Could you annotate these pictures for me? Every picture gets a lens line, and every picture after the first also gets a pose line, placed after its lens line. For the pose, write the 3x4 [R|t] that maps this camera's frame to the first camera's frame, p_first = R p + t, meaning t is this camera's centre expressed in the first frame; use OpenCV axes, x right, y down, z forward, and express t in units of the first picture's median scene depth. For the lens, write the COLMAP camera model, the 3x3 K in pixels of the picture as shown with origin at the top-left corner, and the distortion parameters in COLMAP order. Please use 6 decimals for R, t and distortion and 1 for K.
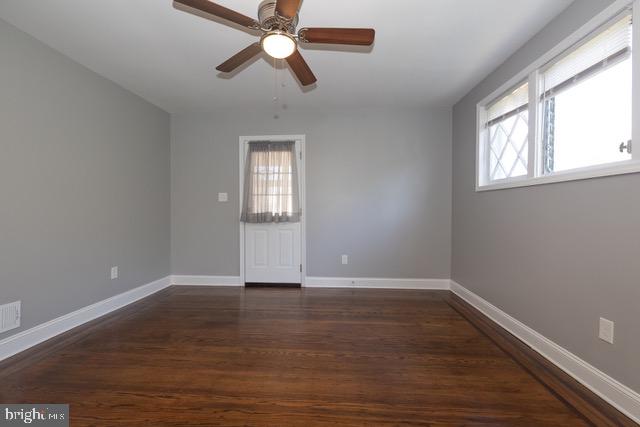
lens RADIAL K [[283.3, 0, 320.2], [0, 283.3, 209.7], [0, 0, 1]] dist [0.000821, -0.000284]
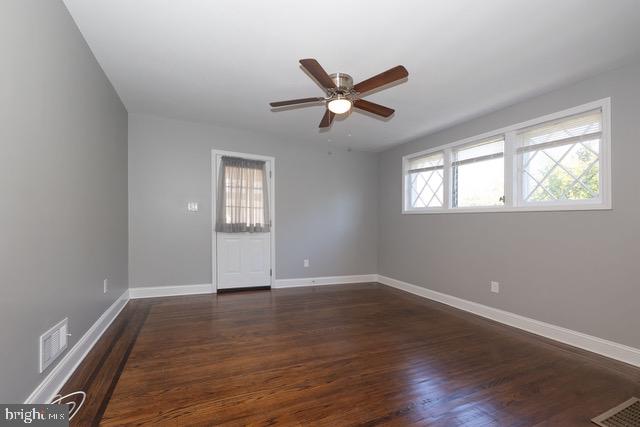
lens RADIAL K [[270.7, 0, 309.2], [0, 270.7, 213.4], [0, 0, 1]] dist [0.001775, -0.000256]
pose [[0.887436, 0.046593, 0.458570, -0.444753], [-0.032427, 0.998724, -0.038722, 0.004646], [-0.459789, 0.019494, 0.887814, -0.053667]]
